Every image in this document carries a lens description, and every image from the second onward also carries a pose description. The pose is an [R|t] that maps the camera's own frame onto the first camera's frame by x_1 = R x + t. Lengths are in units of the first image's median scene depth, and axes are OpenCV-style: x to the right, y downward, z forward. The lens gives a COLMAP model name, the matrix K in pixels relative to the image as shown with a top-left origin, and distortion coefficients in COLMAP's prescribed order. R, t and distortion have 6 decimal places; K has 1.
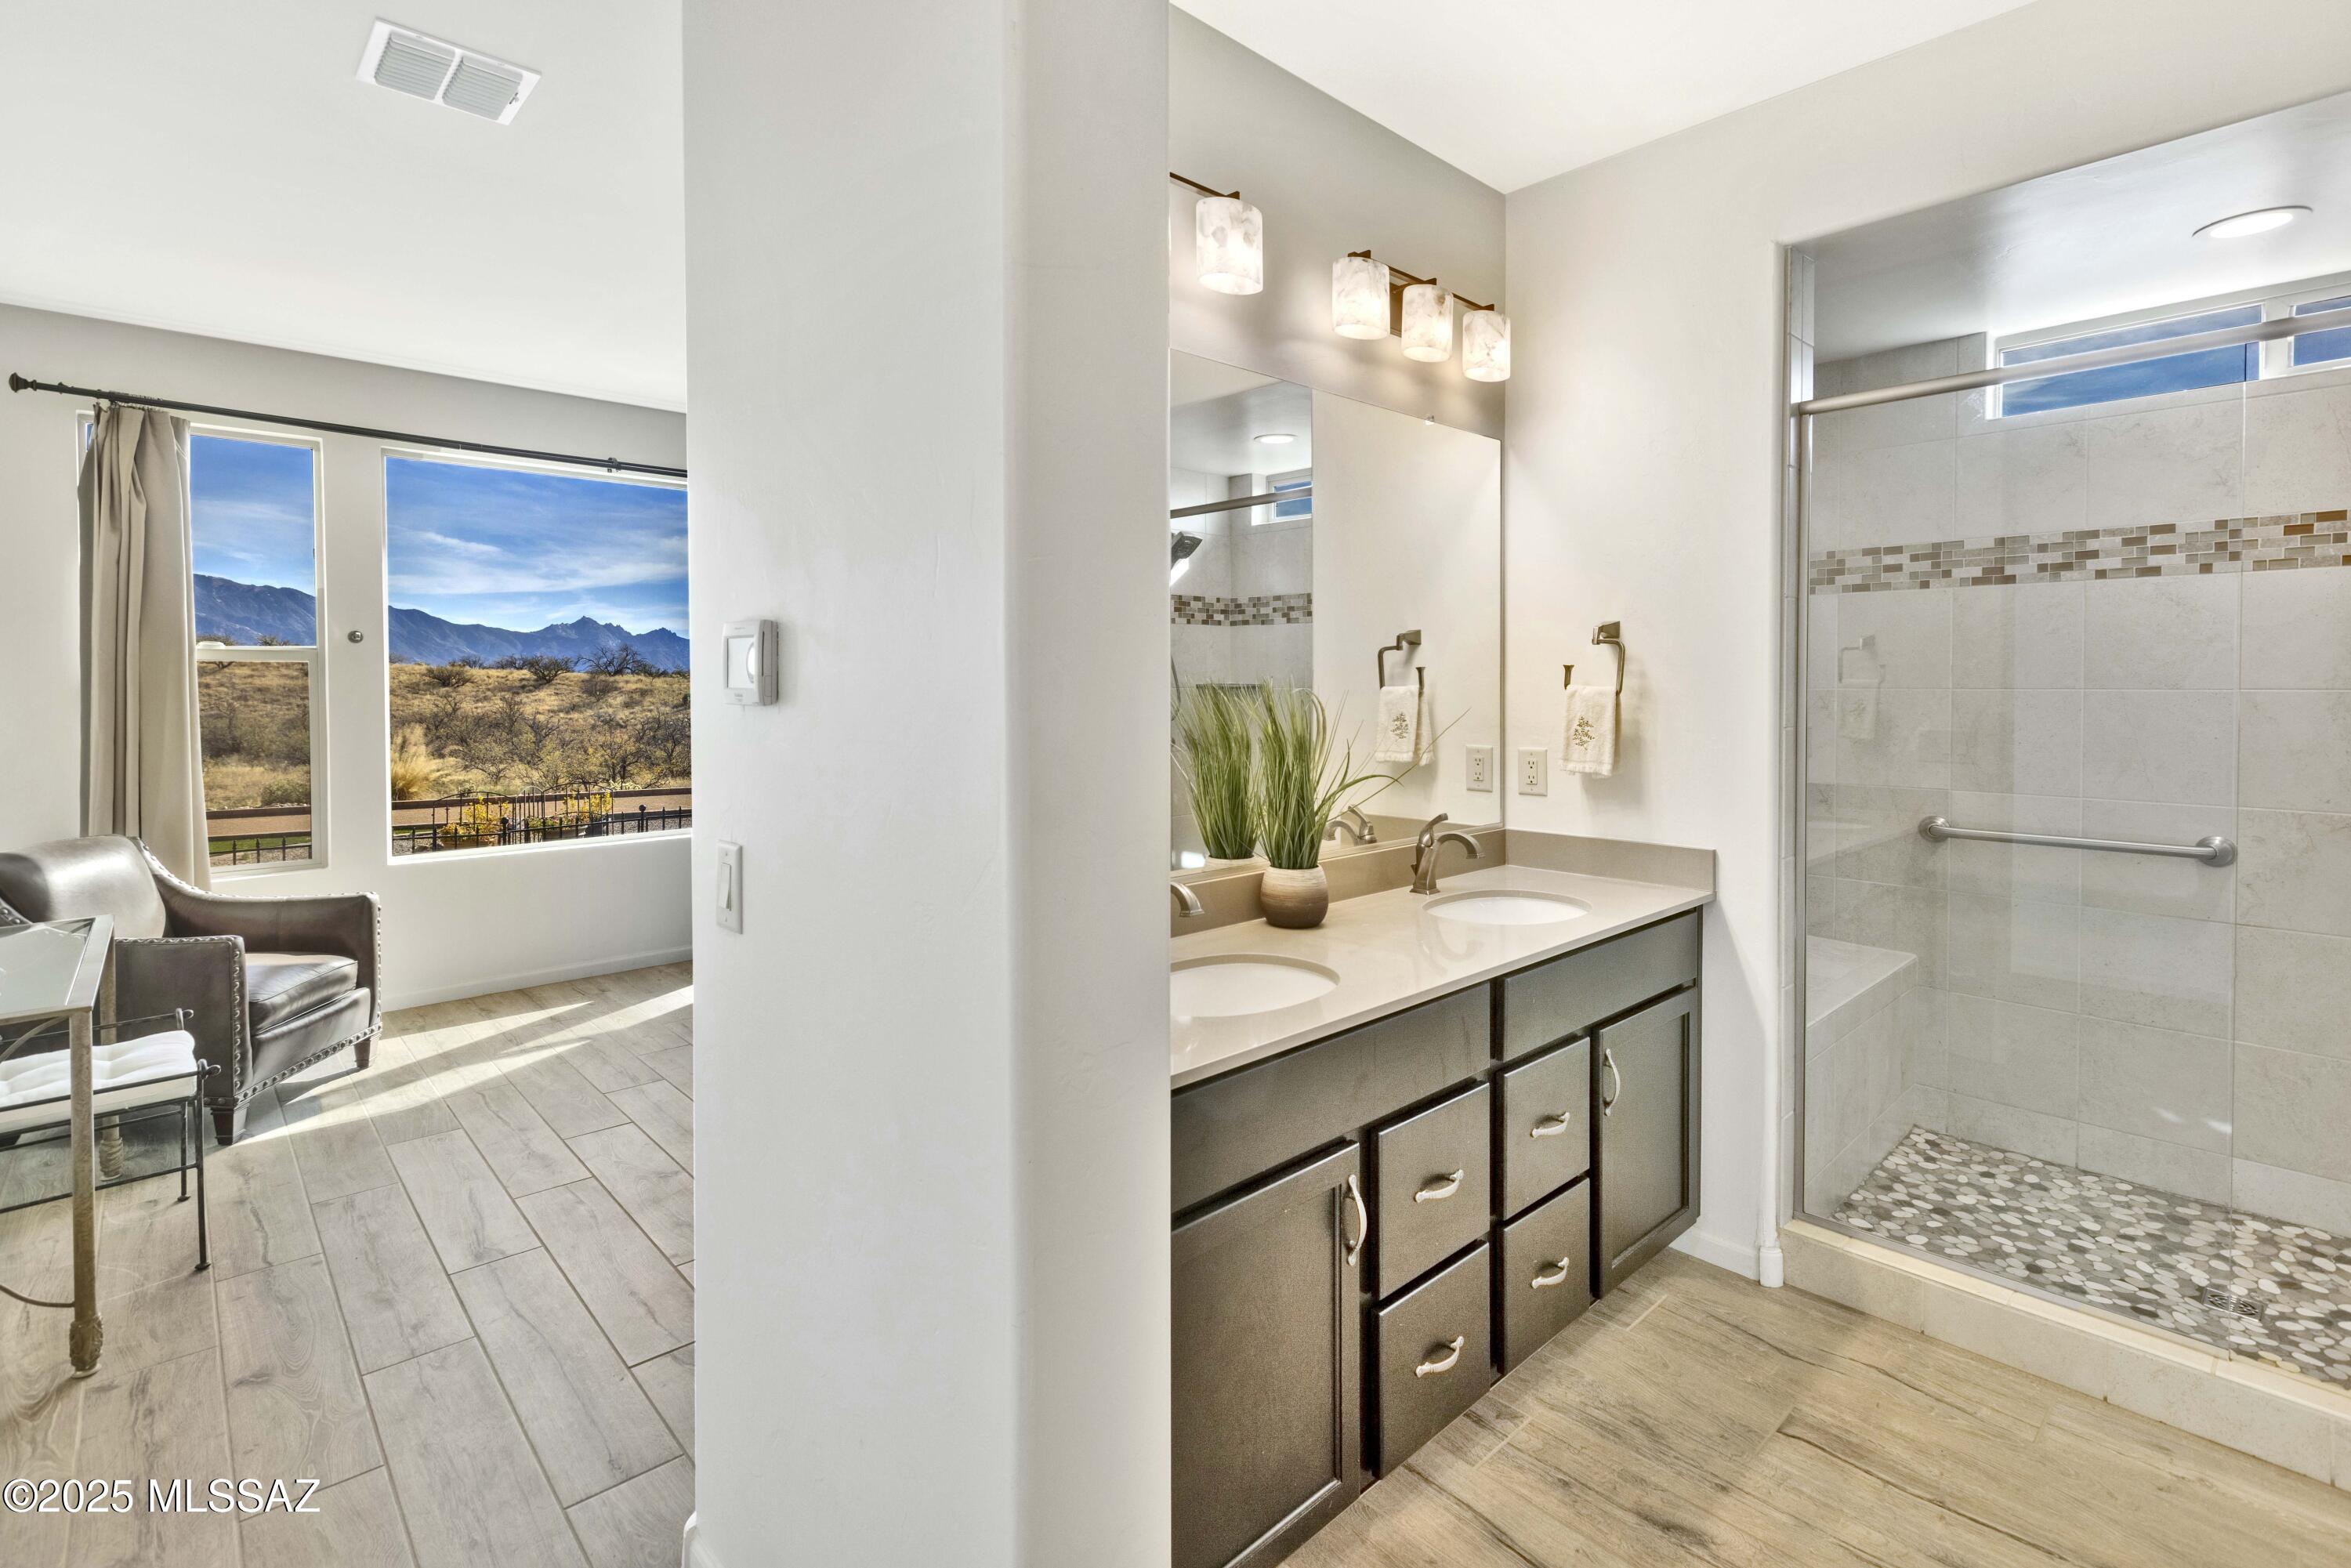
lens RADIAL K [[1112.8, 0, 1166.3], [0, 1112.8, 693.8], [0, 0, 1]] dist [0.002862, 0.000349]
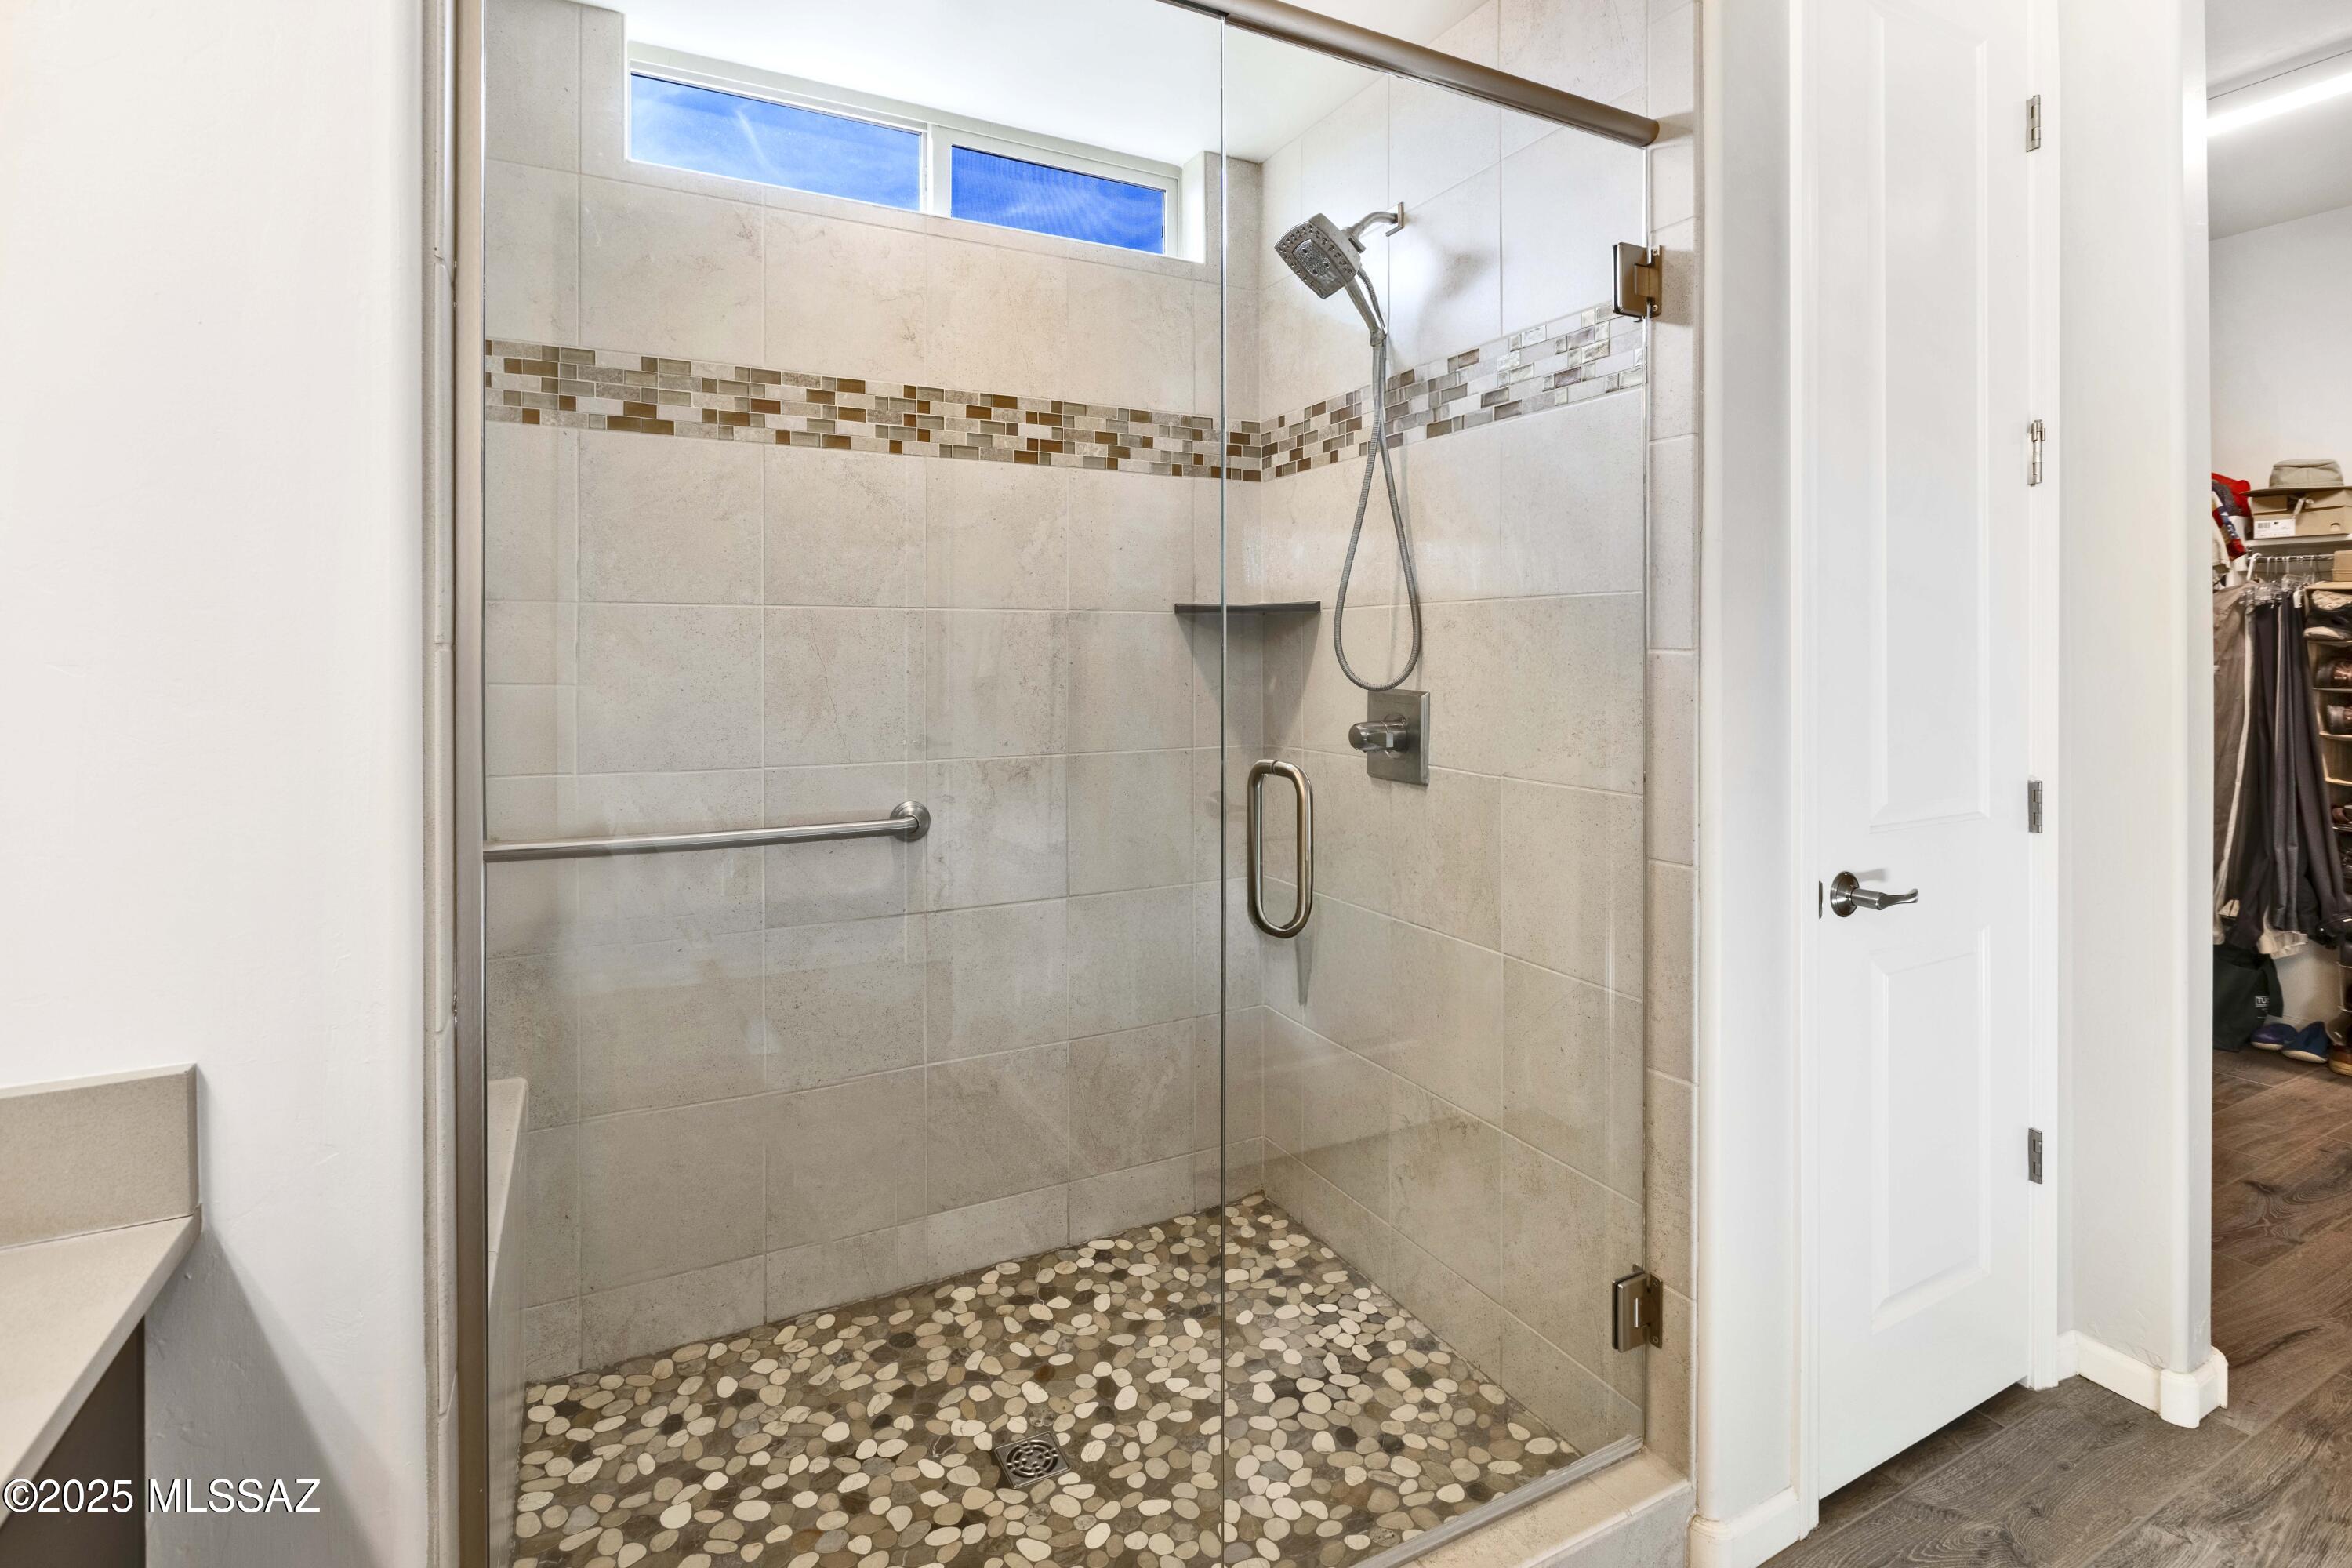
lens RADIAL K [[1091.4, 0, 1159.1], [0, 1091.4, 662.9], [0, 0, 1]] dist [-0.002057, -0.000596]
pose [[0.260738, -0.003370, 0.965404, 0.265645], [0.012391, 0.999923, 0.000144, 0.035252], [-0.965330, 0.011925, 0.260760, 0.635378]]
